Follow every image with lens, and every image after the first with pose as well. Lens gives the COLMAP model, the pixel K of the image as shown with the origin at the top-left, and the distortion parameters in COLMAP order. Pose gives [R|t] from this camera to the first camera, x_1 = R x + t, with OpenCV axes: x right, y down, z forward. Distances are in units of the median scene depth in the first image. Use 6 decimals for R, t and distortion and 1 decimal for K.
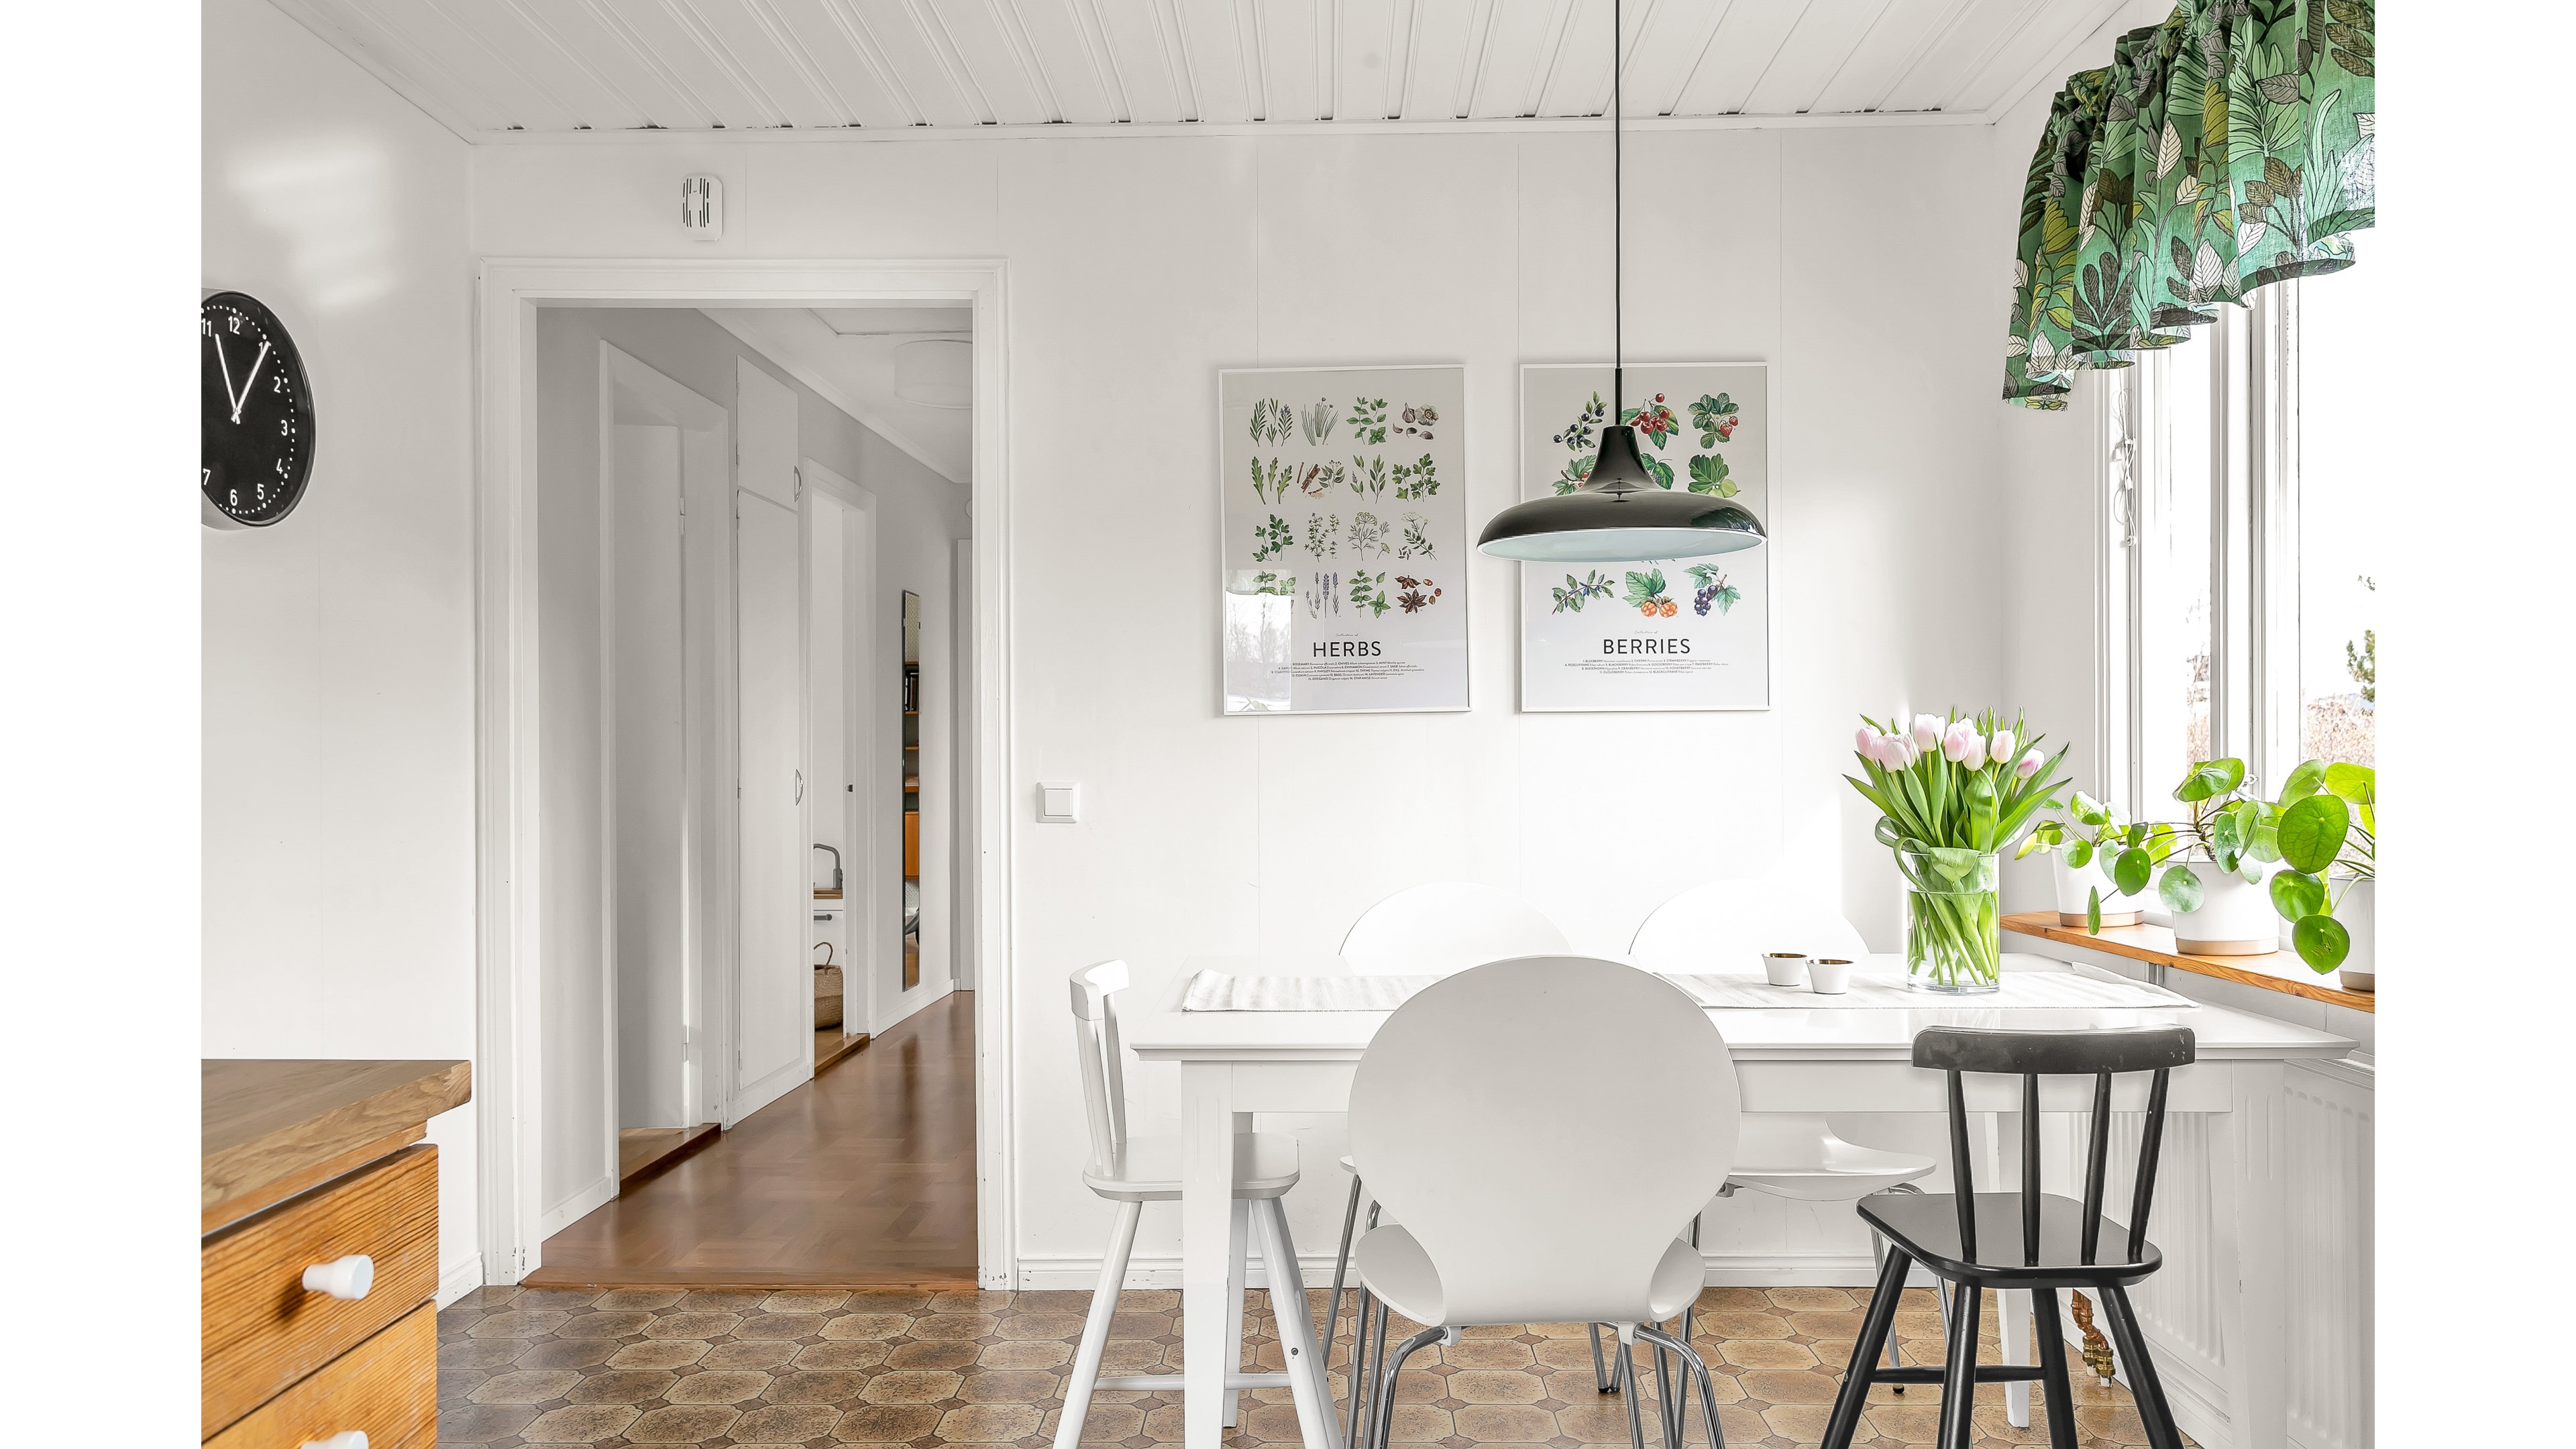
lens RADIAL K [[1704.6, 0, 1274.2], [0, 1704.6, 751.2], [0, 0, 1]] dist [-0.004721, 0.002347]
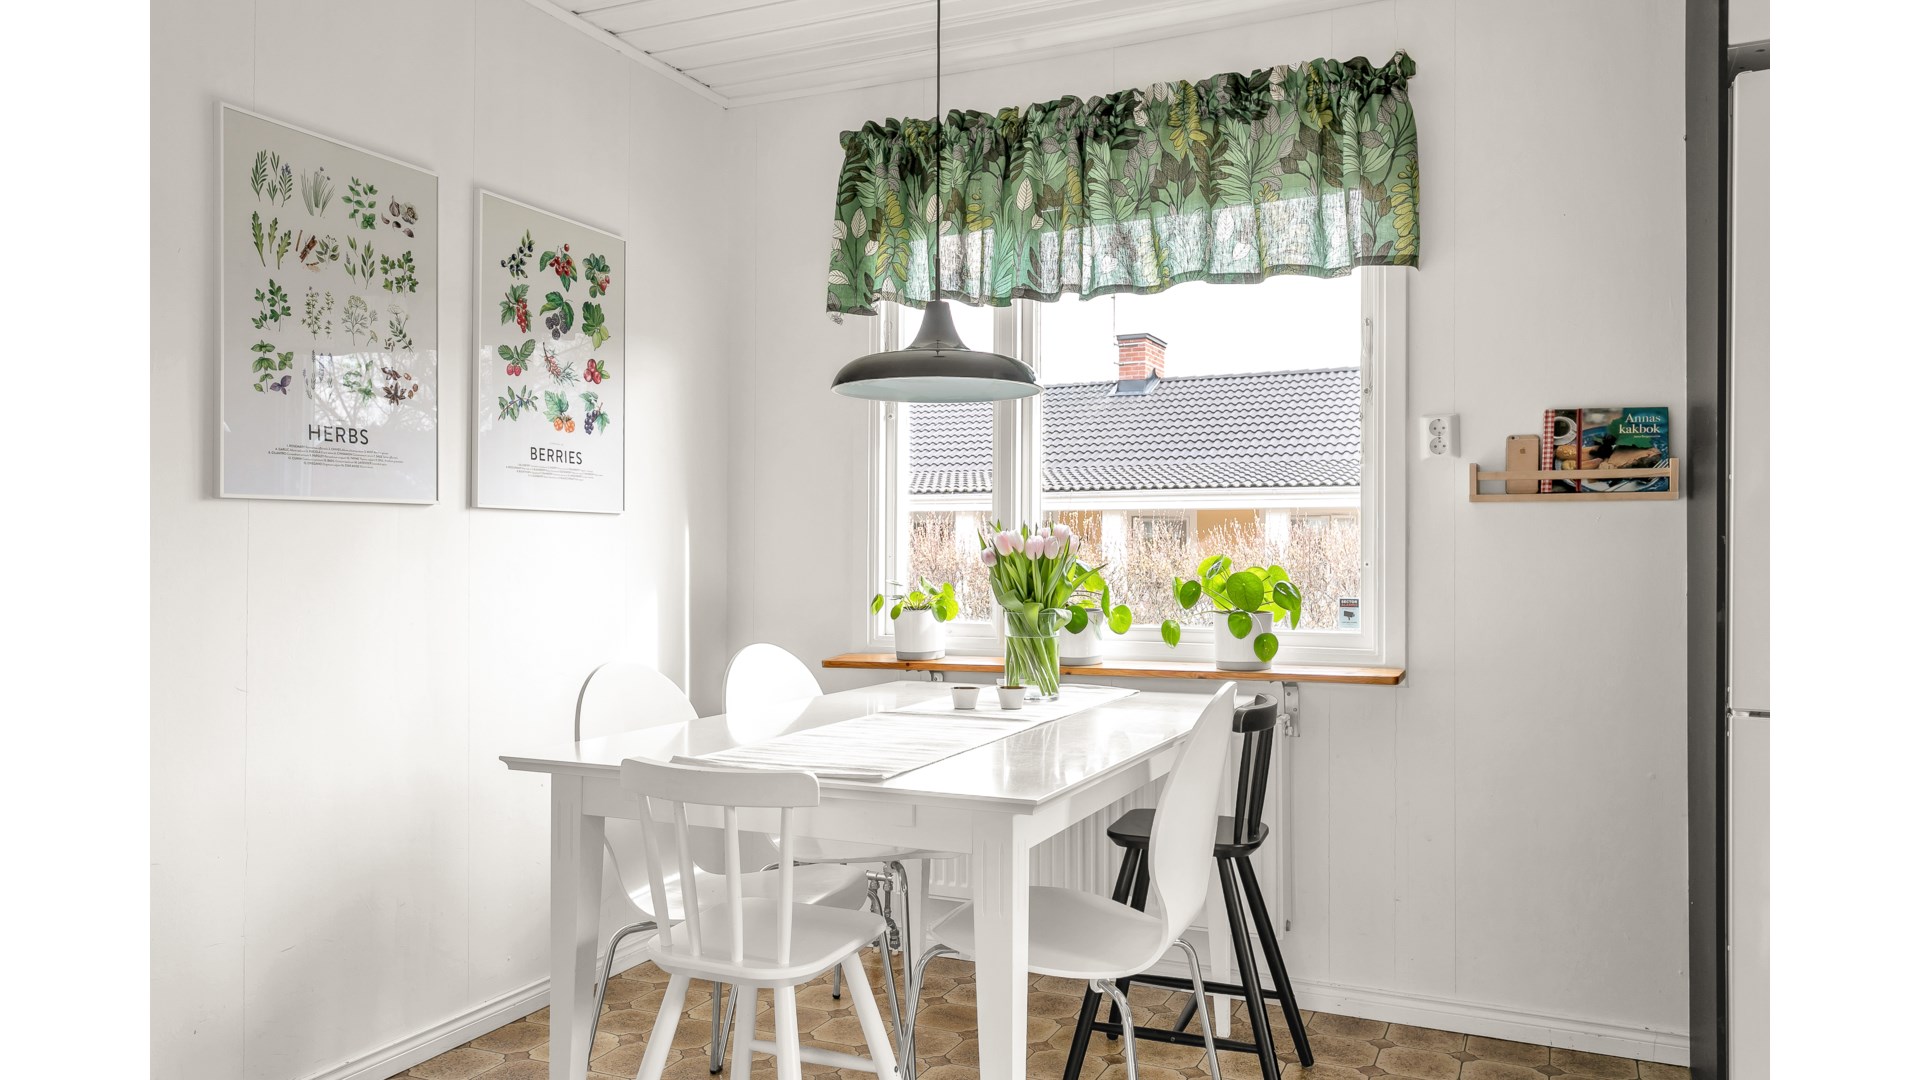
lens RADIAL K [[1270.5, 0, 953.1], [0, 1270.5, 530.3], [0, 0, 1]] dist [-0.004721, 0.002347]
pose [[0.414219, 0.023813, 0.909866, -0.462834], [-0.014479, 0.999704, -0.019573, 0.002924], [-0.910062, -0.005066, 0.414441, 0.387859]]
